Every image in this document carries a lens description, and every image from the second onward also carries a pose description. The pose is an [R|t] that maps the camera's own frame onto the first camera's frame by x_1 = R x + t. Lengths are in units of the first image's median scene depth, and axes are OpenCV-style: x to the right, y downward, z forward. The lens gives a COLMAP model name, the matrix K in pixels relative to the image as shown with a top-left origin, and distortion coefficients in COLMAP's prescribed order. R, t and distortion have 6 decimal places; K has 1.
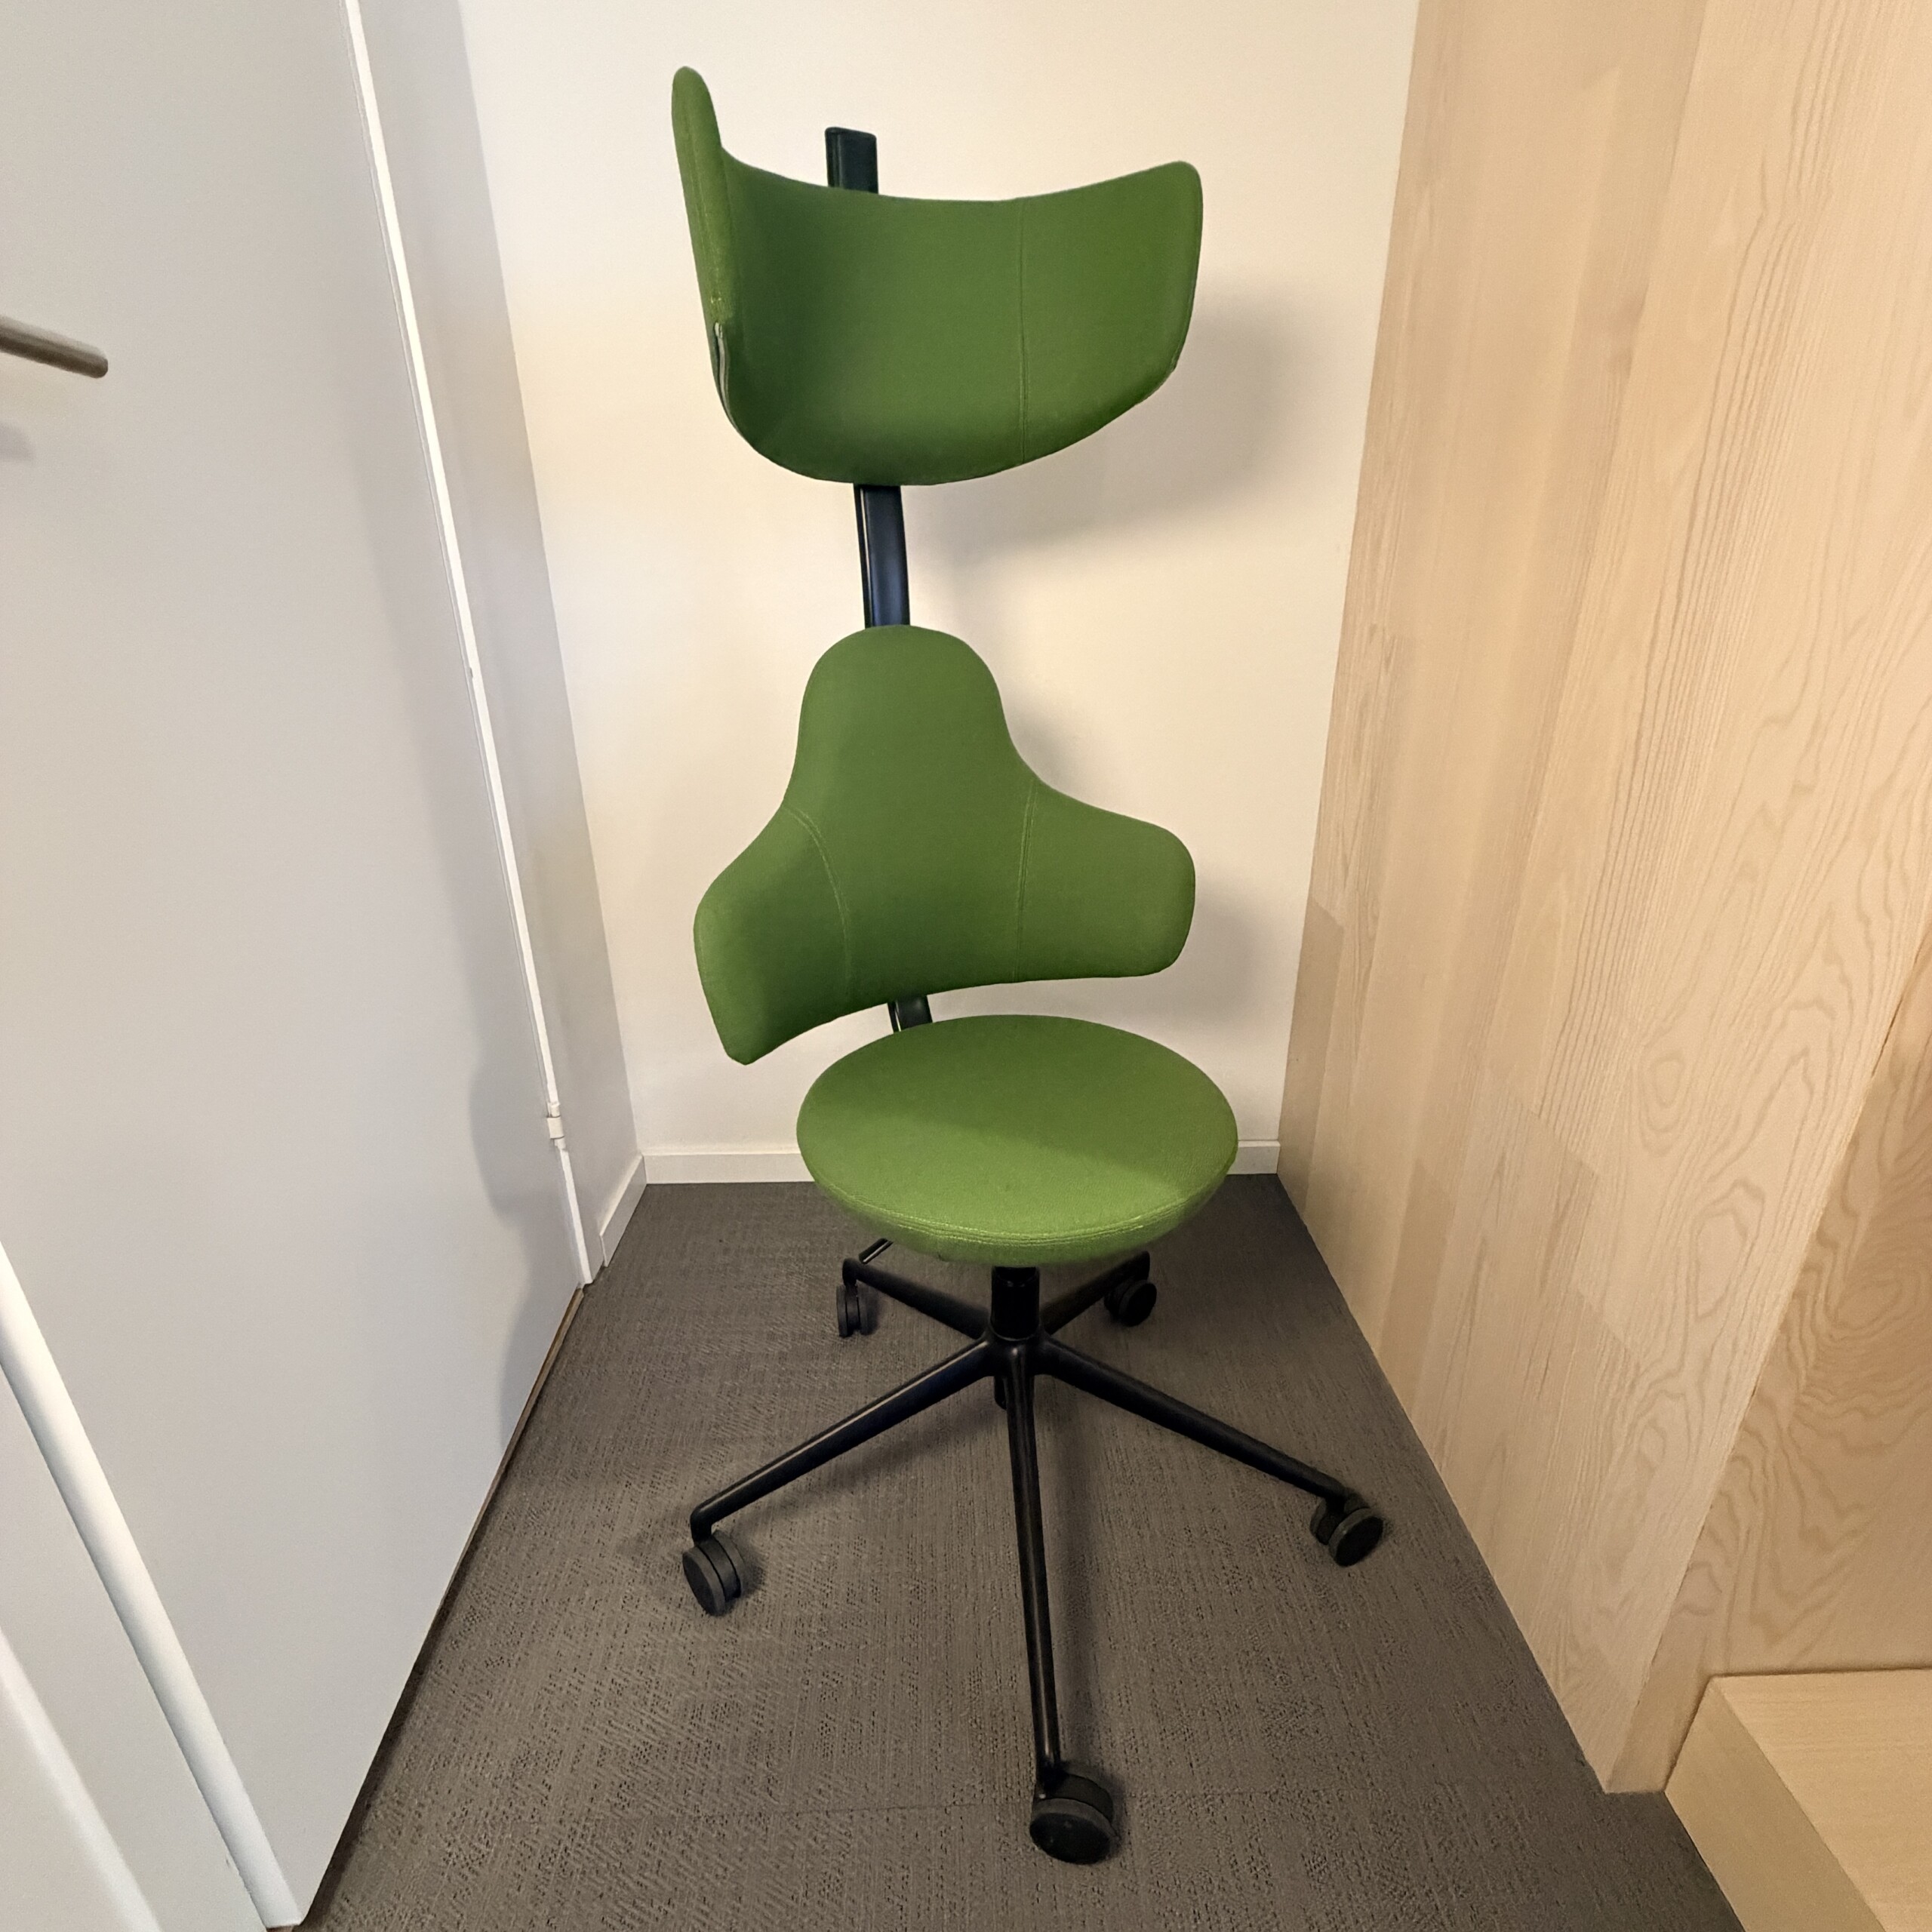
lens RADIAL K [[1033.1, 0, 967.3], [0, 1033.1, 958.0], [0, 0, 1]] dist [-0.000759, -0.001131]
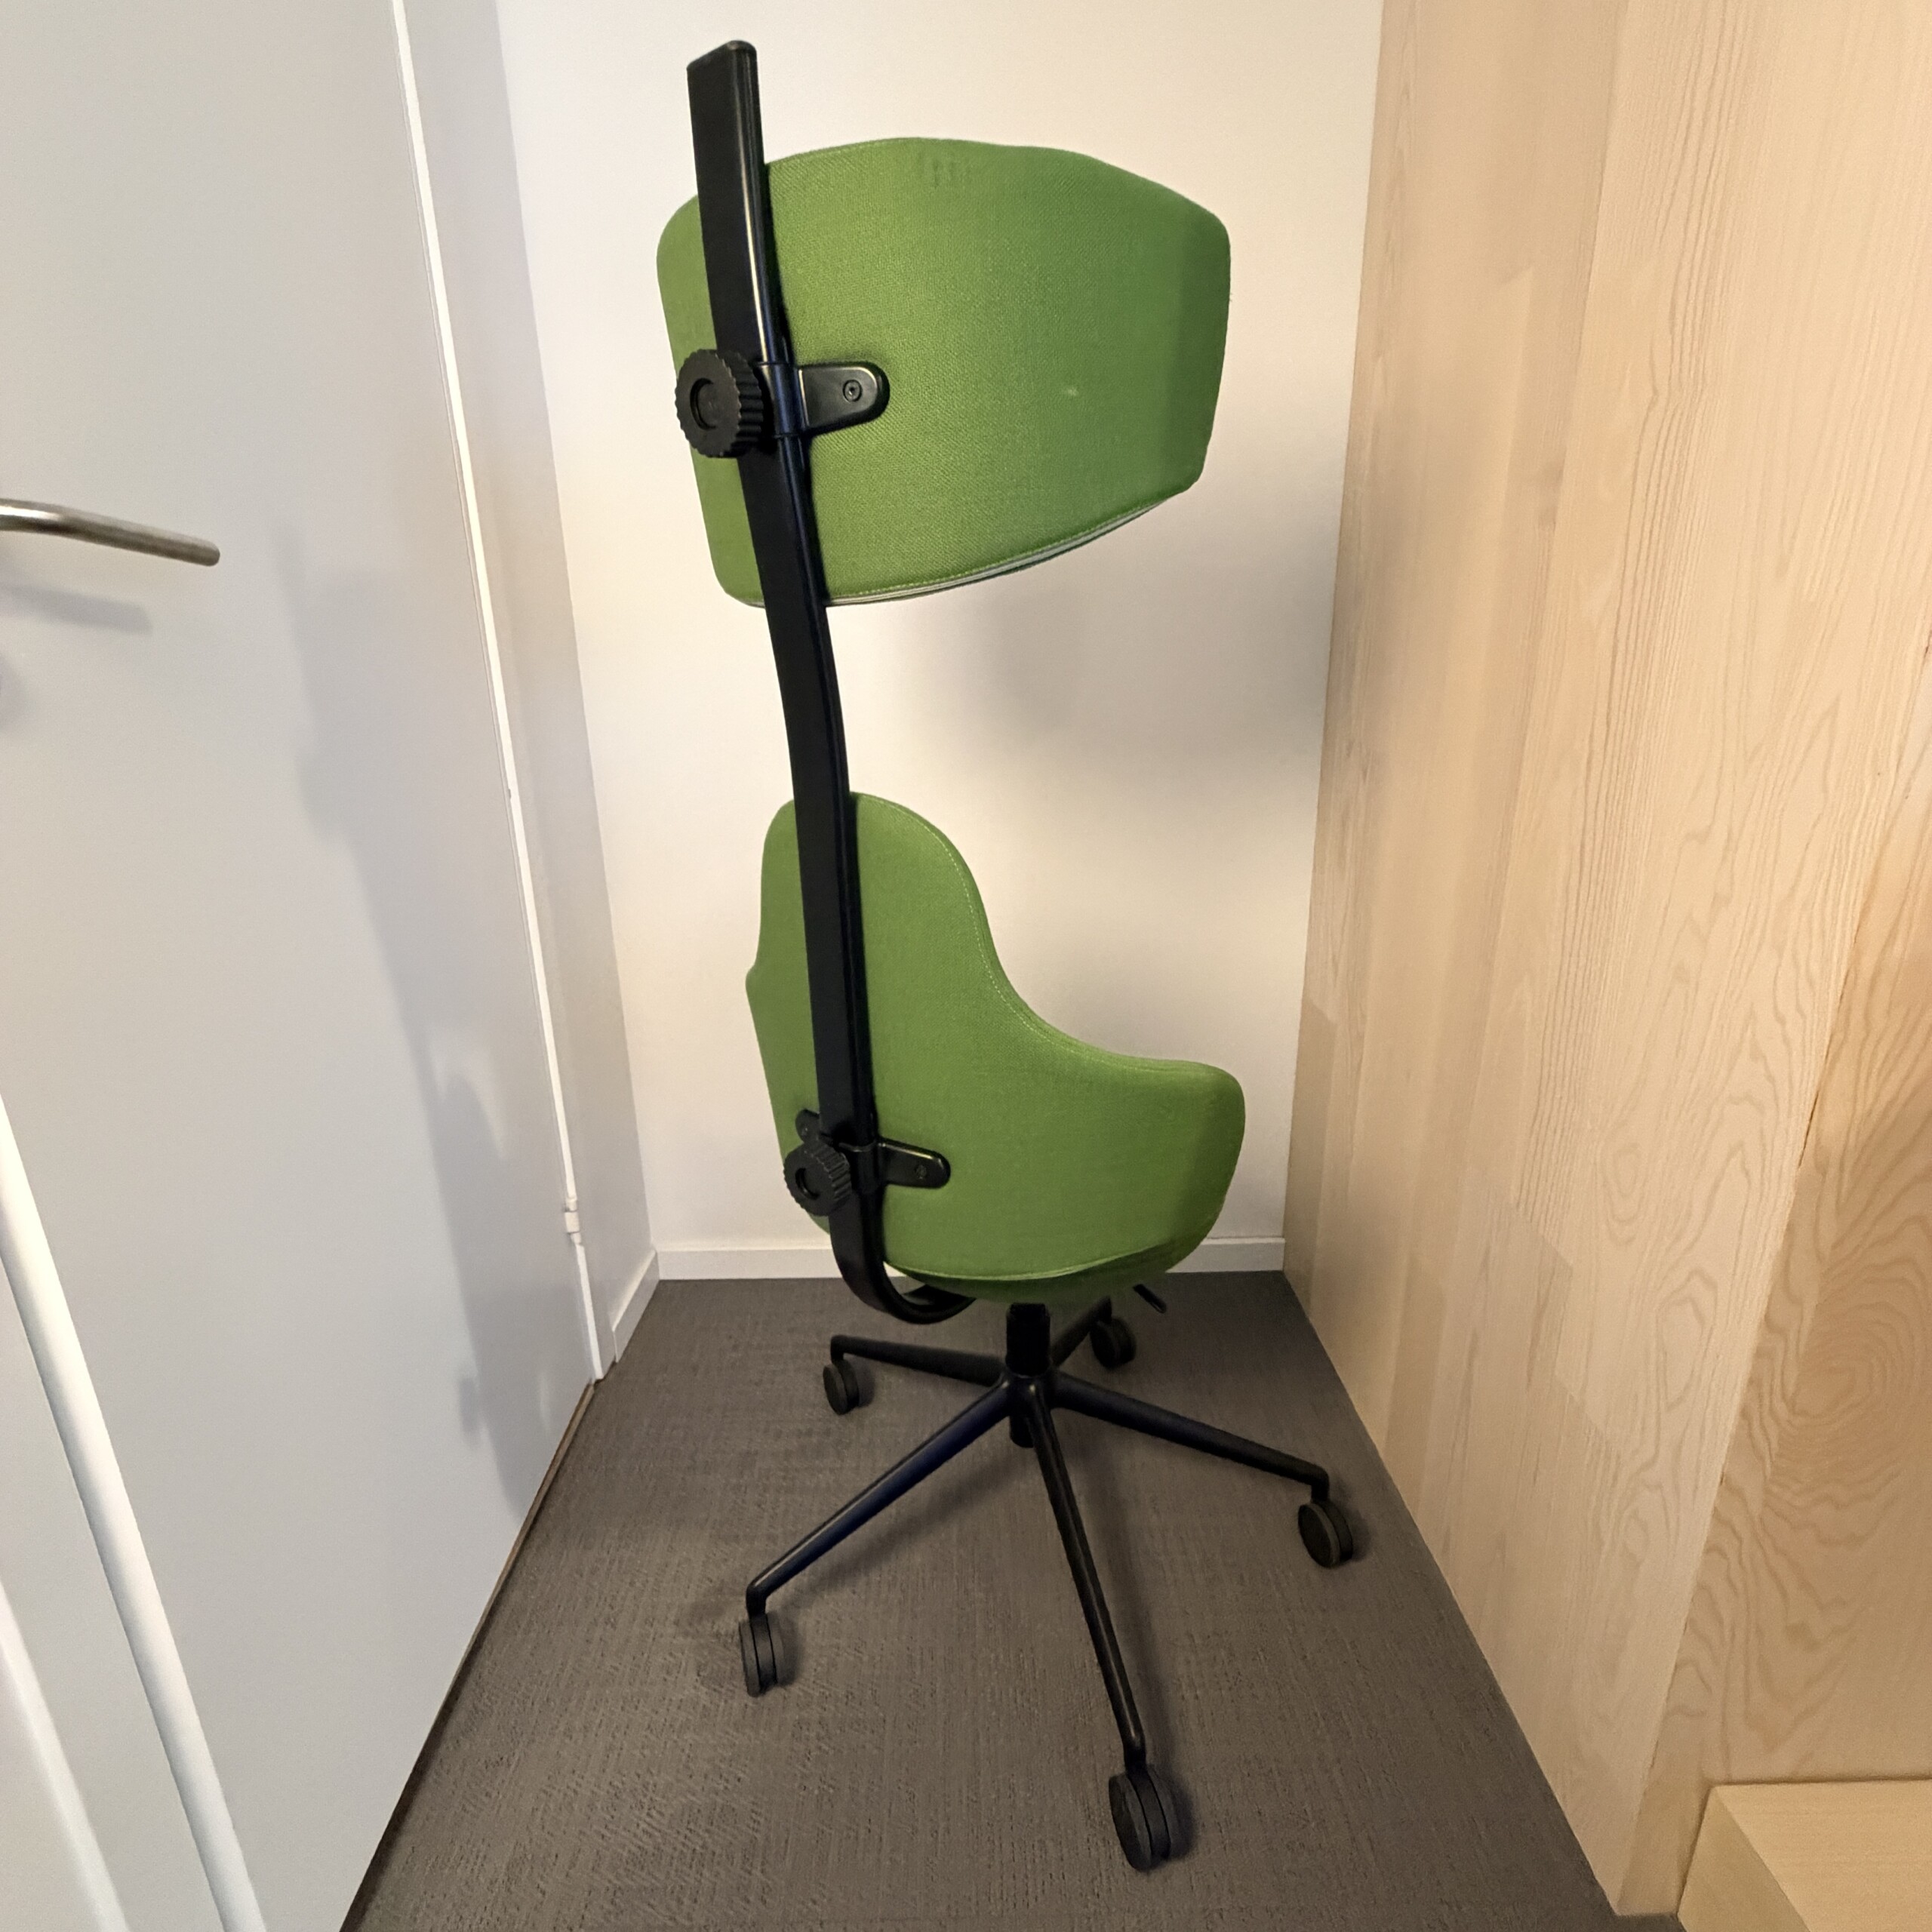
lens RADIAL K [[1033.1, 0, 967.3], [0, 1033.1, 958.0], [0, 0, 1]] dist [-0.000759, -0.001131]
pose [[0.999777, -0.003974, -0.020735, 0.027528], [0.001998, 0.995527, -0.094452, -0.000895], [0.021017, 0.094389, 0.995314, -0.066716]]
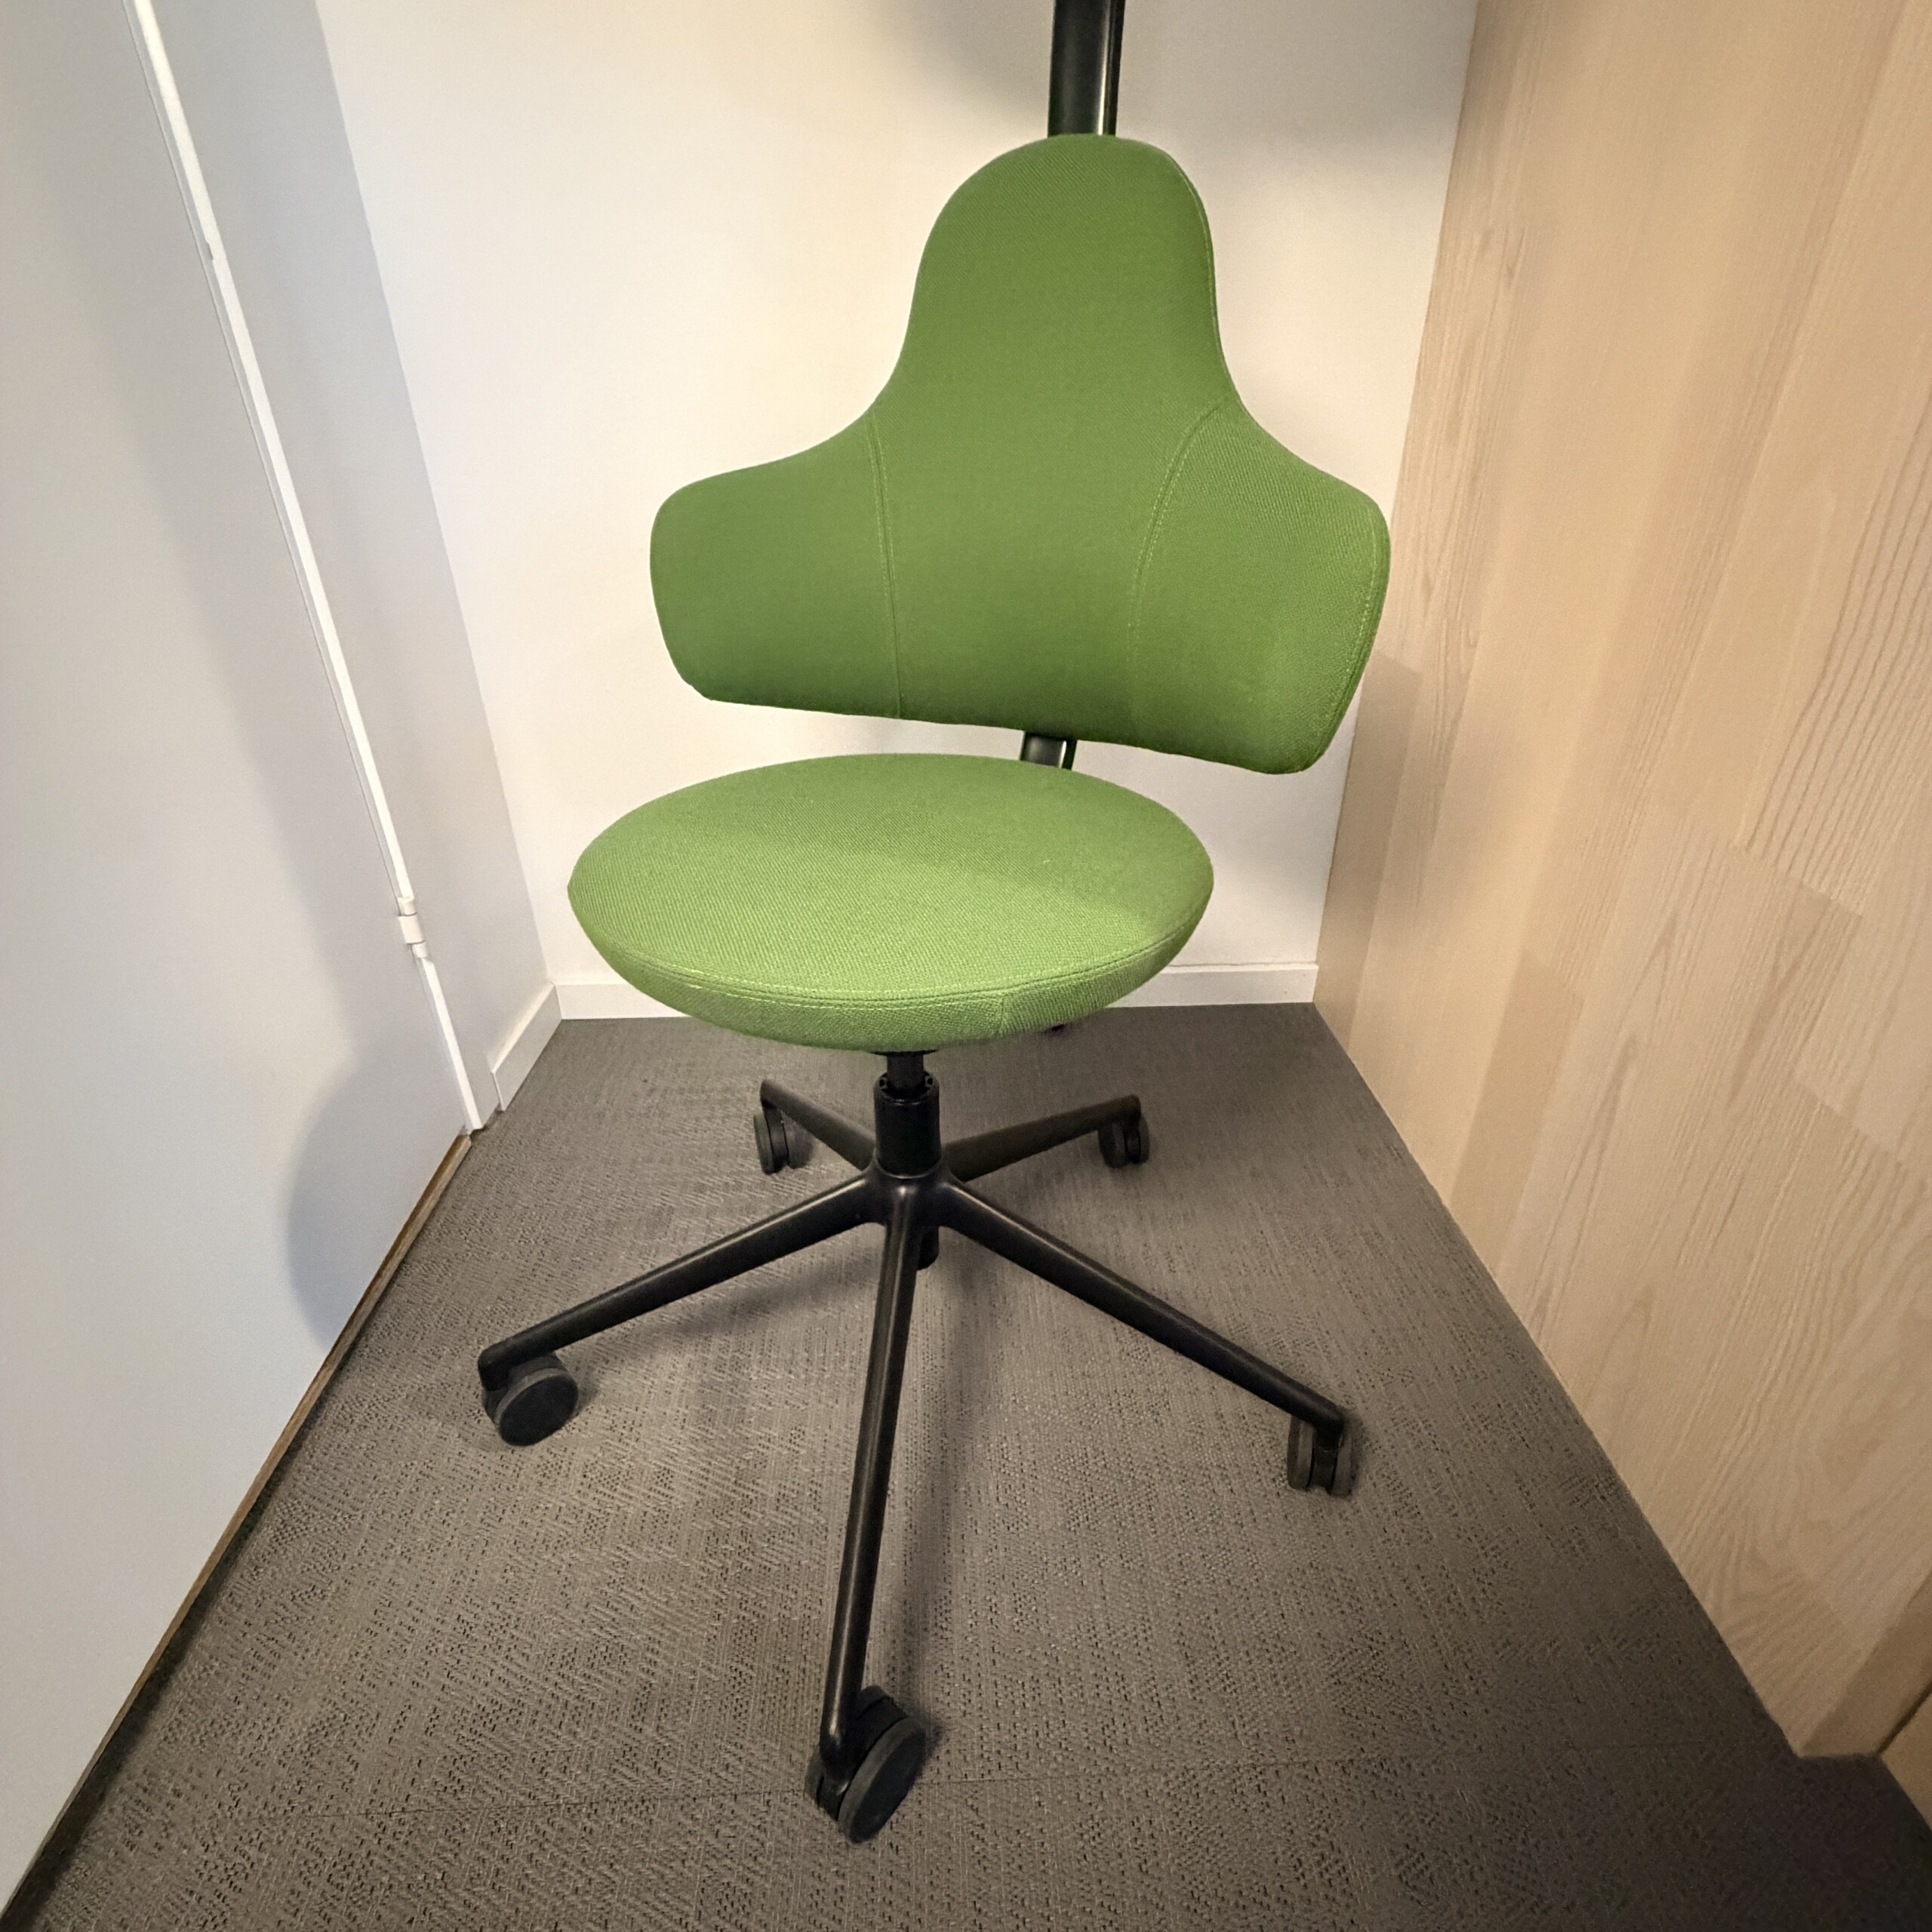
lens RADIAL K [[1017.8, 0, 966.0], [0, 1017.8, 966.0], [0, 0, 1]] dist [0.003800, -0.000750]
pose [[0.999969, -0.007608, 0.001983, 0.028291], [0.007357, 0.994405, 0.105379, 0.163193], [-0.002773, -0.105361, 0.994430, 0.329250]]
